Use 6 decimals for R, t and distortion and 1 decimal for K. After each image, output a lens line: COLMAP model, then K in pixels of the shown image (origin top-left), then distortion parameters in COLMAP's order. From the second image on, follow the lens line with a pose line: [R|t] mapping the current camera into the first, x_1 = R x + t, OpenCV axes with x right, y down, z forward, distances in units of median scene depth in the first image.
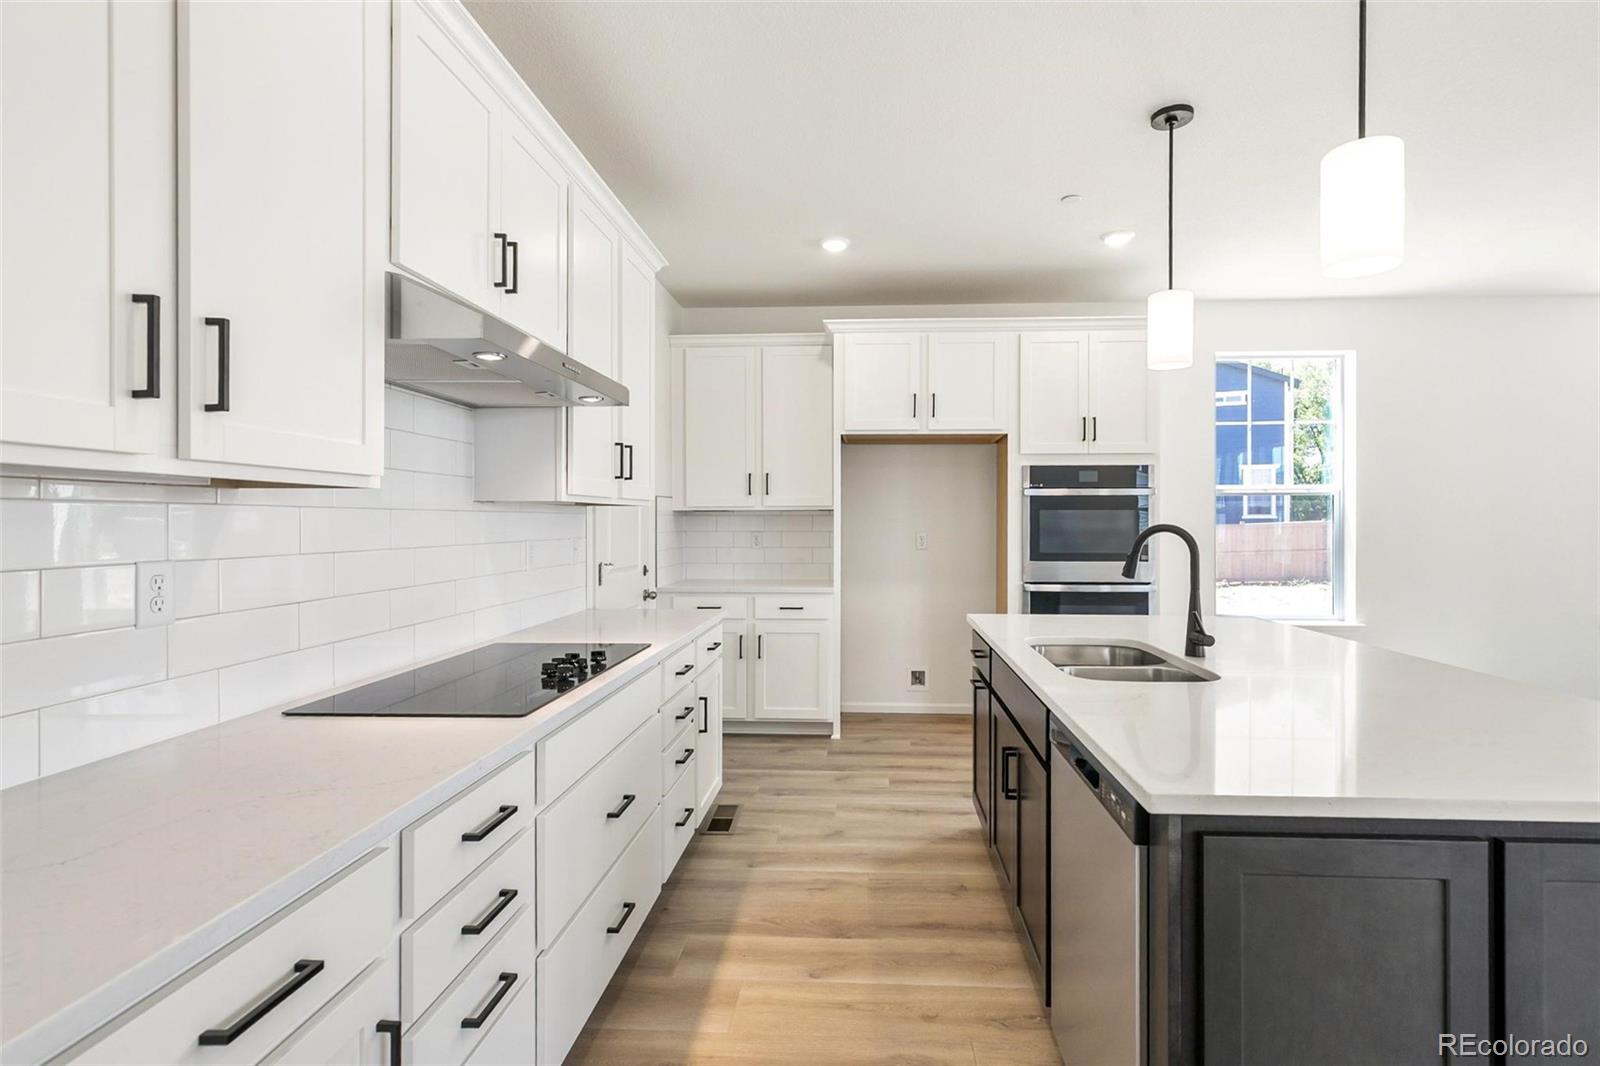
lens RADIAL K [[767.1, 0, 835.7], [0, 767.1, 522.0], [0, 0, 1]] dist [0.001036, 0.000350]
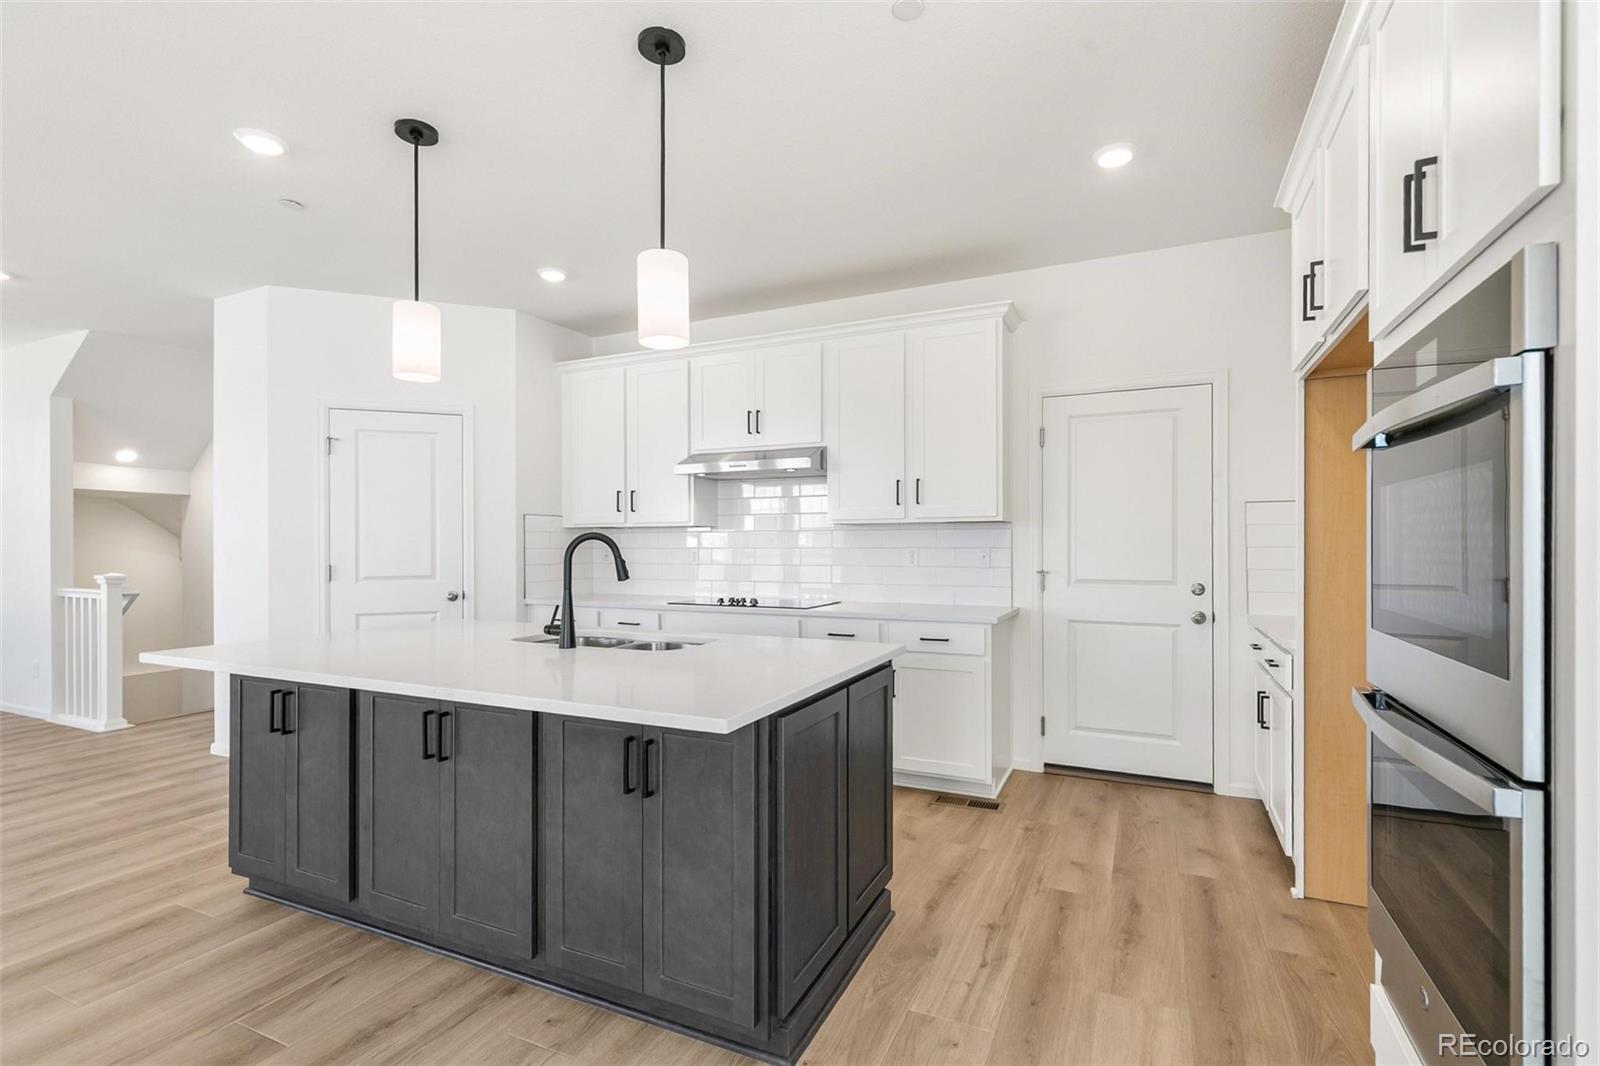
lens RADIAL K [[730.5, 0, 808.4], [0, 730.5, 546.1], [0, 0, 1]] dist [0.011656, -0.003720]
pose [[-0.374469, 0.002912, -0.927235, 0.680340], [0.001046, 0.999996, 0.002718, 0.010454], [0.927239, 0.000048, -0.374470, 0.882196]]
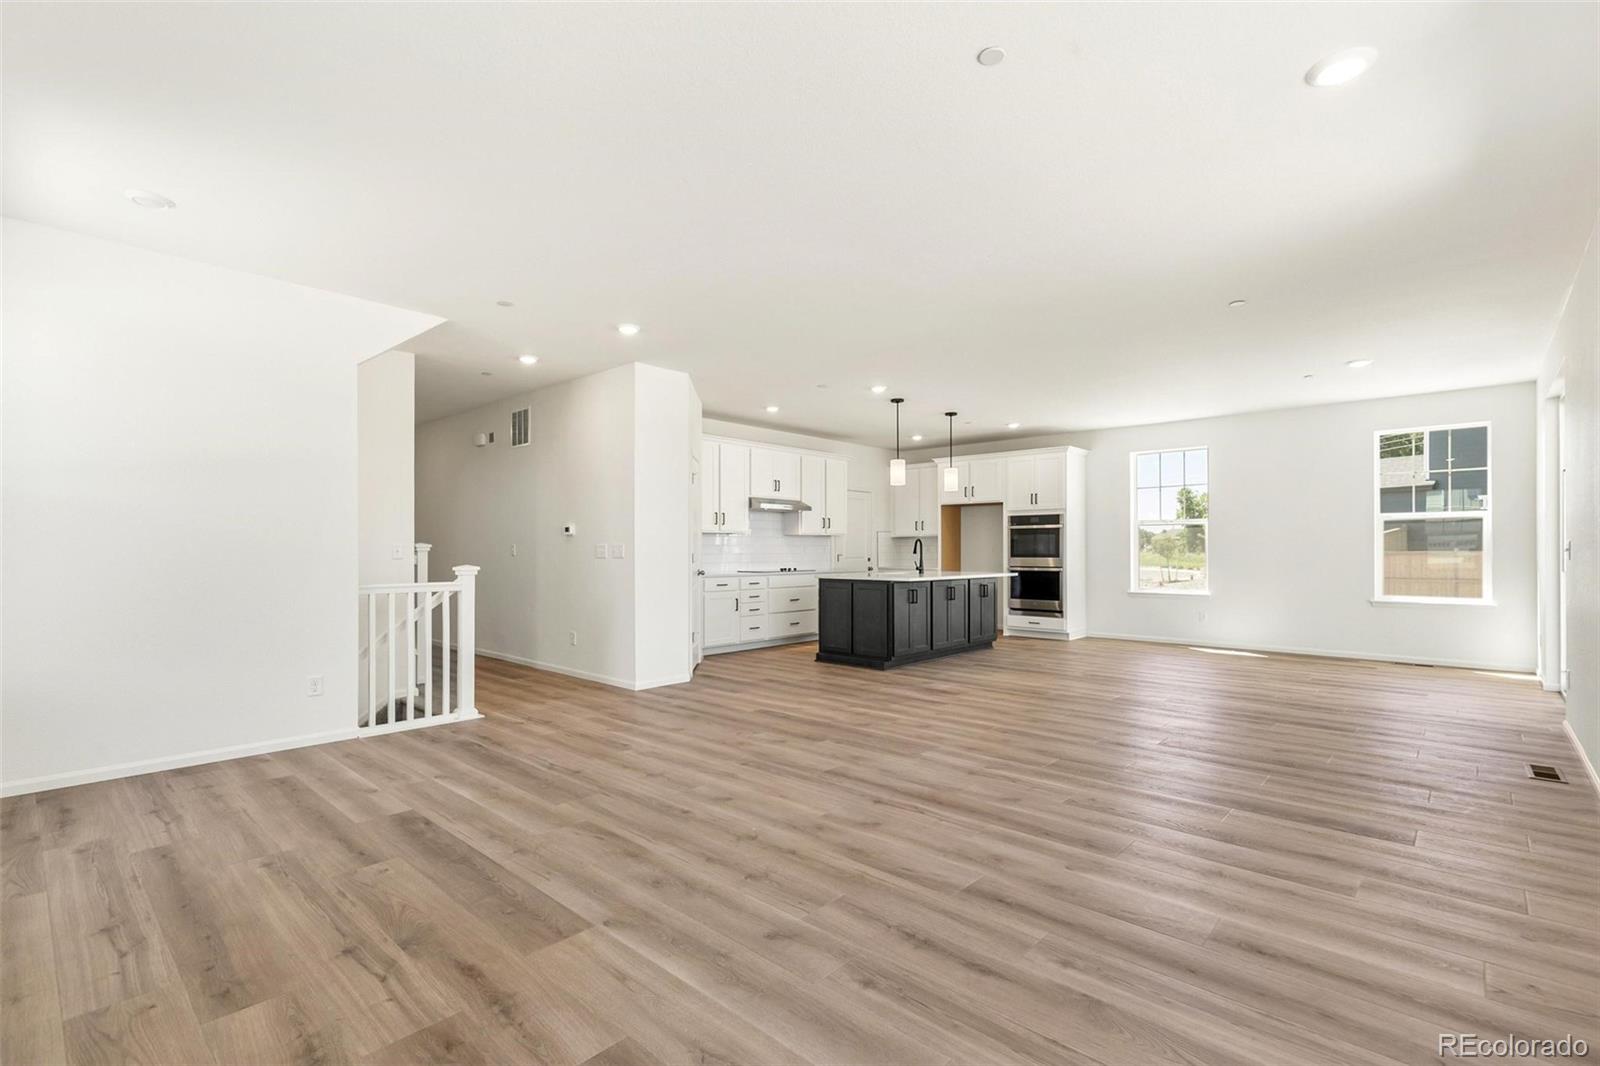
lens RADIAL K [[730.5, 0, 804.6], [0, 730.5, 547.6], [0, 0, 1]] dist [0.011656, -0.003720]
pose [[0.770600, -0.002635, -0.637313, 1.174236], [-0.000031, 0.999991, -0.004172, 0.031073], [0.637319, 0.003235, 0.770593, -1.081350]]
